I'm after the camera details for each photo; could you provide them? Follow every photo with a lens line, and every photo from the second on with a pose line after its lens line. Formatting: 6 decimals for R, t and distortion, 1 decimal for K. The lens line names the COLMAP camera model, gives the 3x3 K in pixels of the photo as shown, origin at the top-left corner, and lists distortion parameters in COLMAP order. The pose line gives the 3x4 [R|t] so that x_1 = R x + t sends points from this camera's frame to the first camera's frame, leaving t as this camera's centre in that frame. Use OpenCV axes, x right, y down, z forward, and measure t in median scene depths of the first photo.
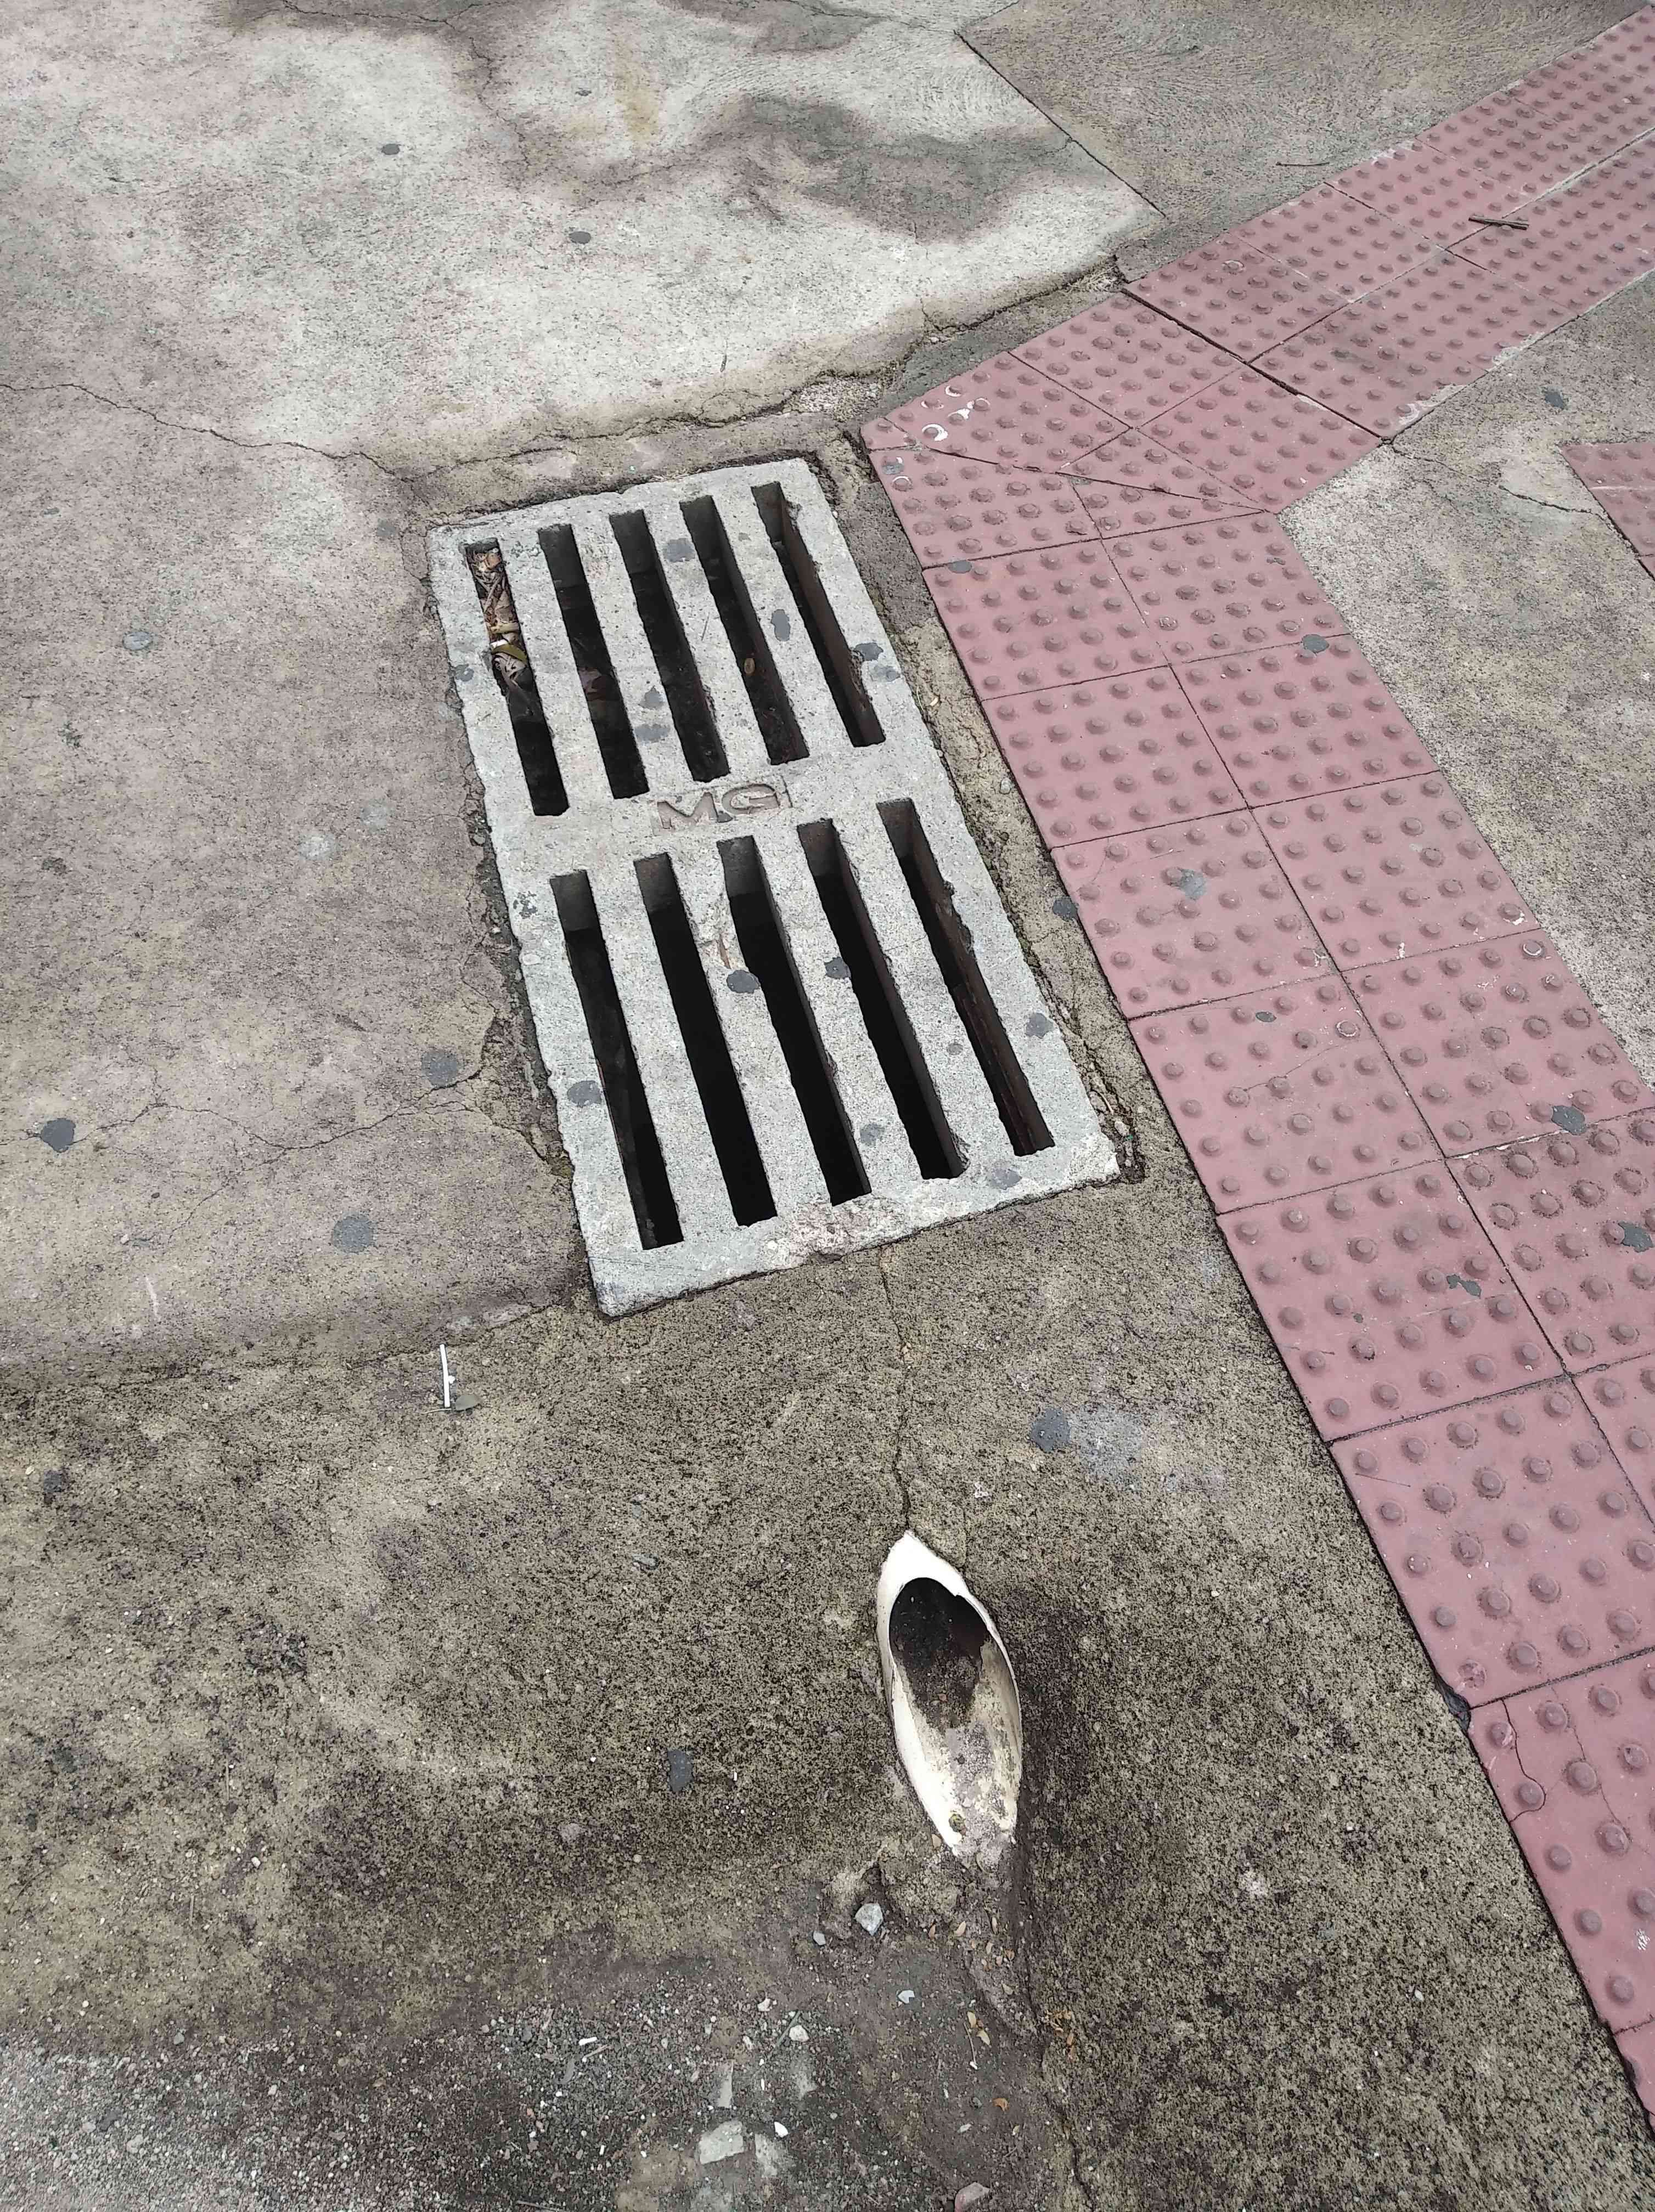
lens RADIAL K [[1703.7, 0, 825.3], [0, 1703.7, 1060.5], [0, 0, 1]] dist [0.079218, -0.180889]
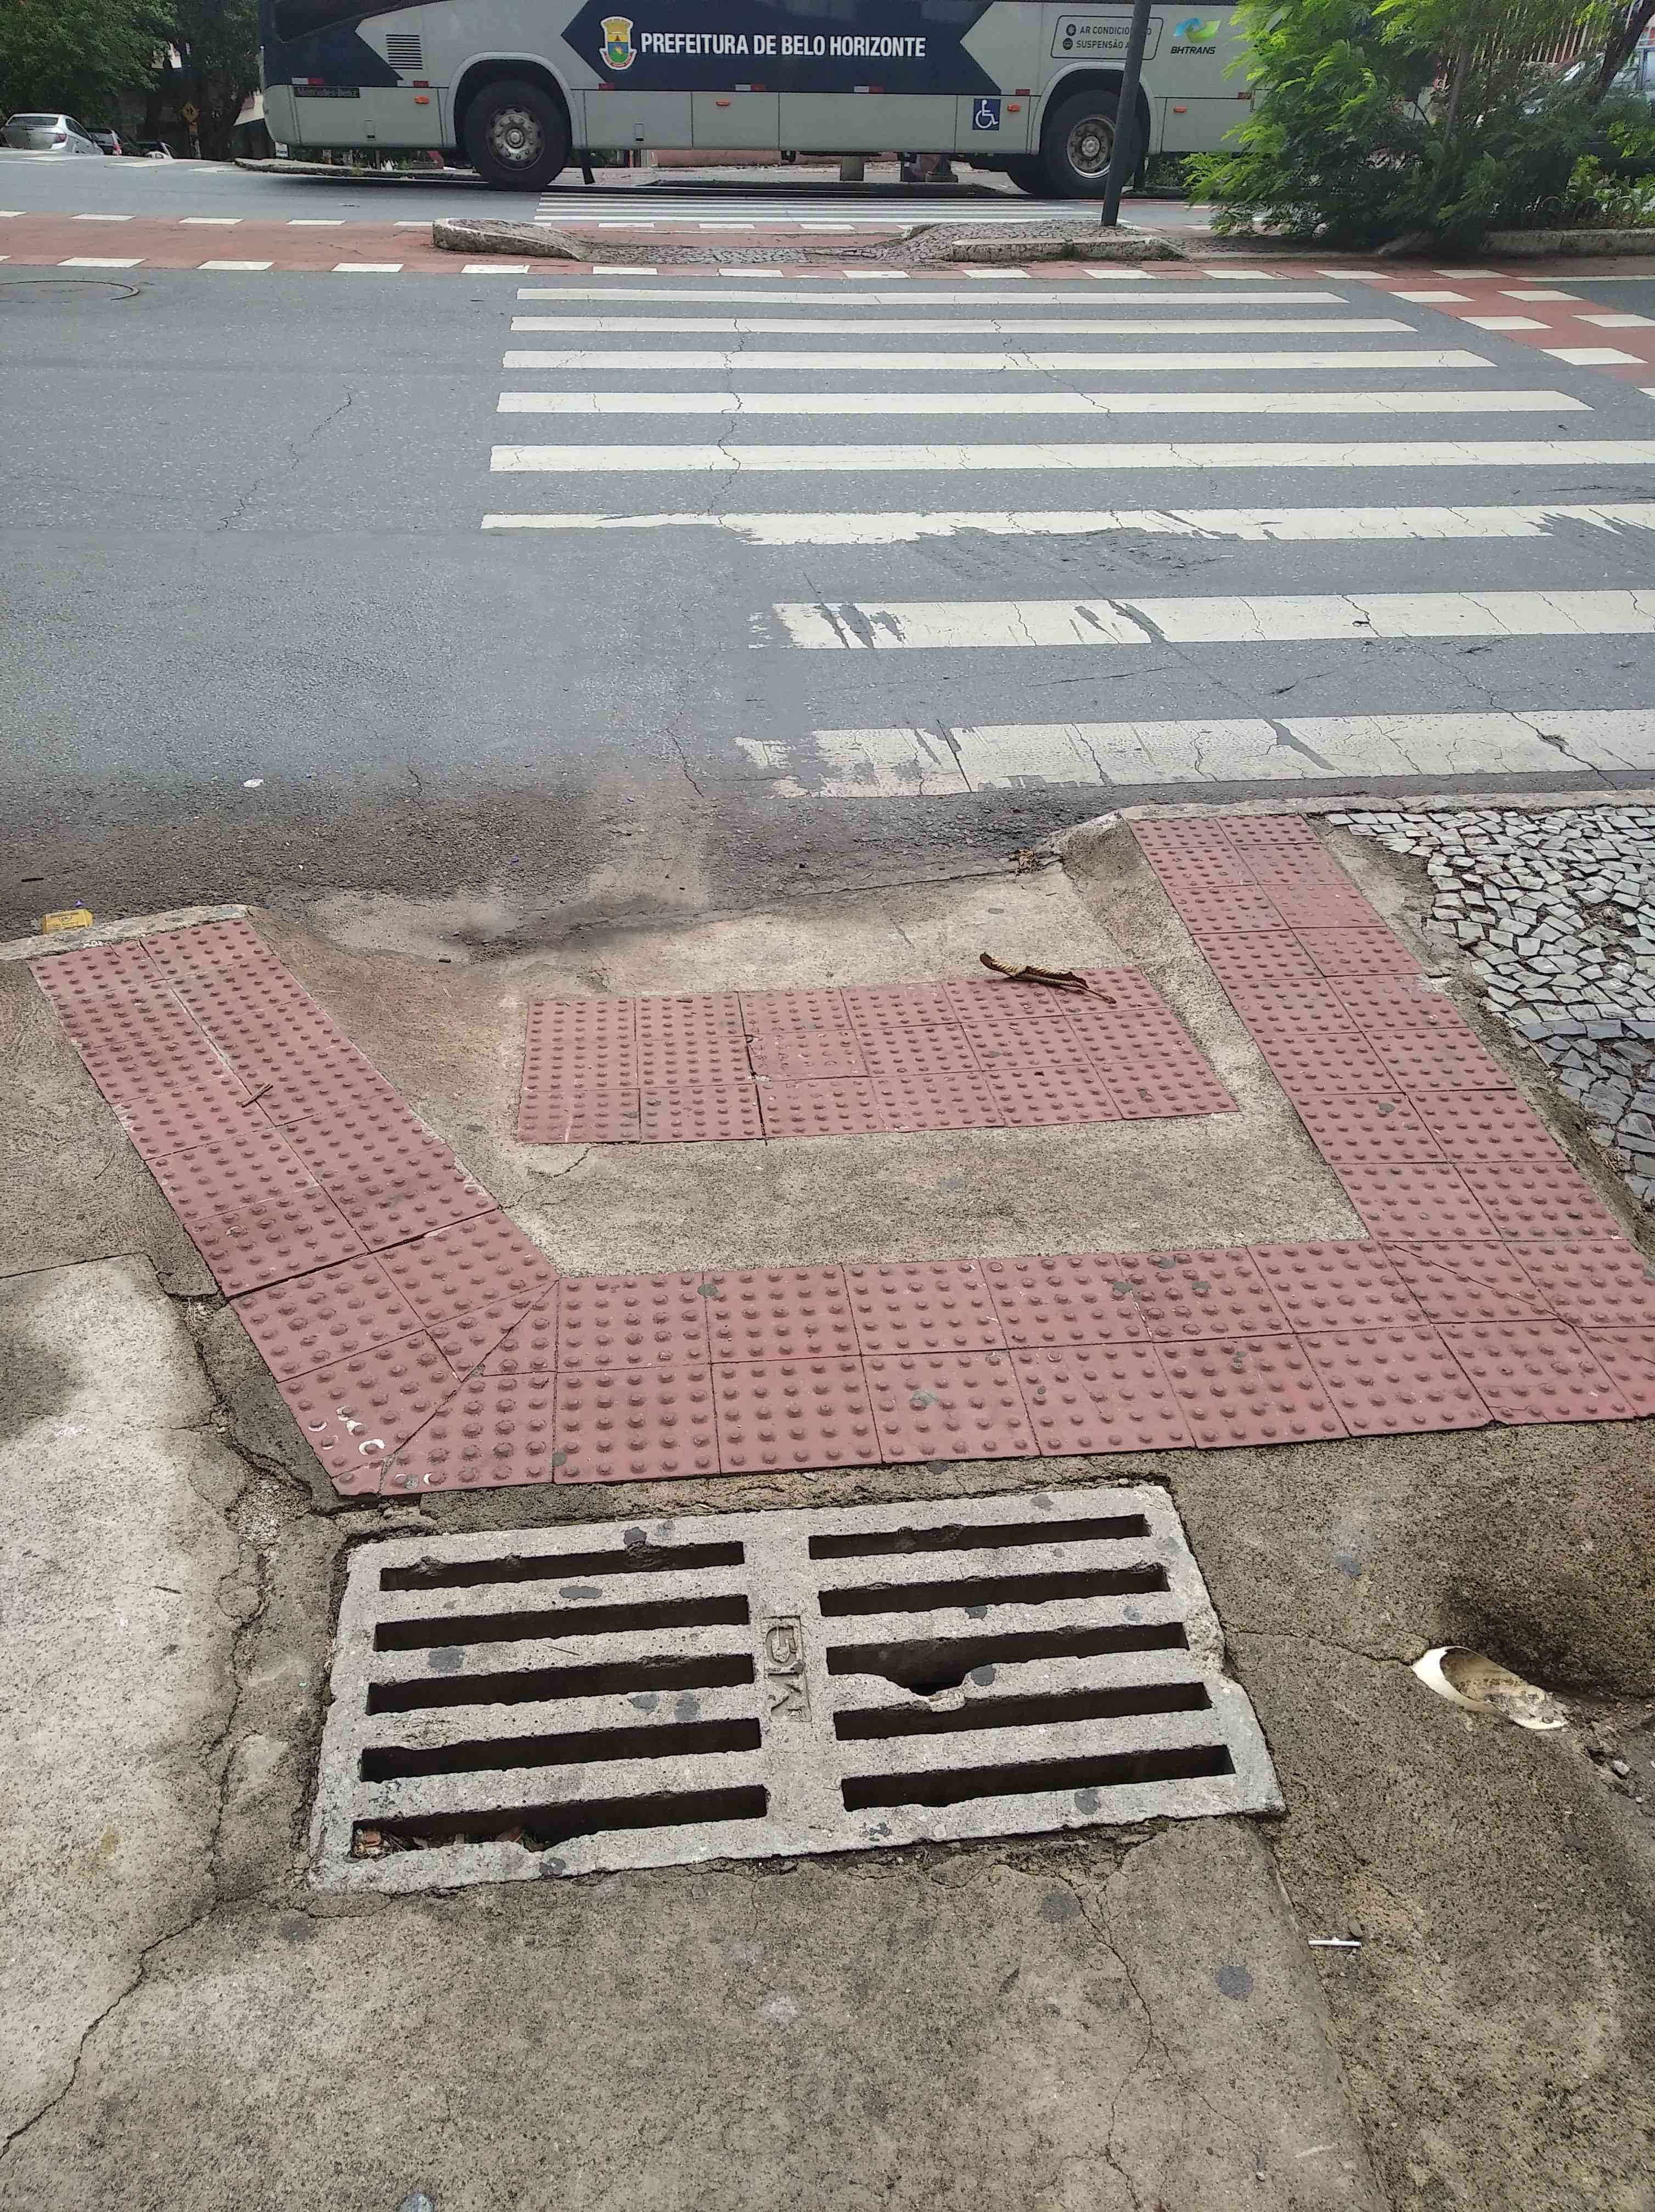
lens RADIAL K [[1684.6, 0, 827.5], [0, 1684.6, 1106.0], [0, 0, 1]] dist [0.067970, -0.134406]
pose [[0.156989, -0.546365, 0.822703, -0.806113], [0.799278, 0.559593, 0.219112, -0.602294], [-0.580094, 0.623170, 0.524548, 0.163690]]
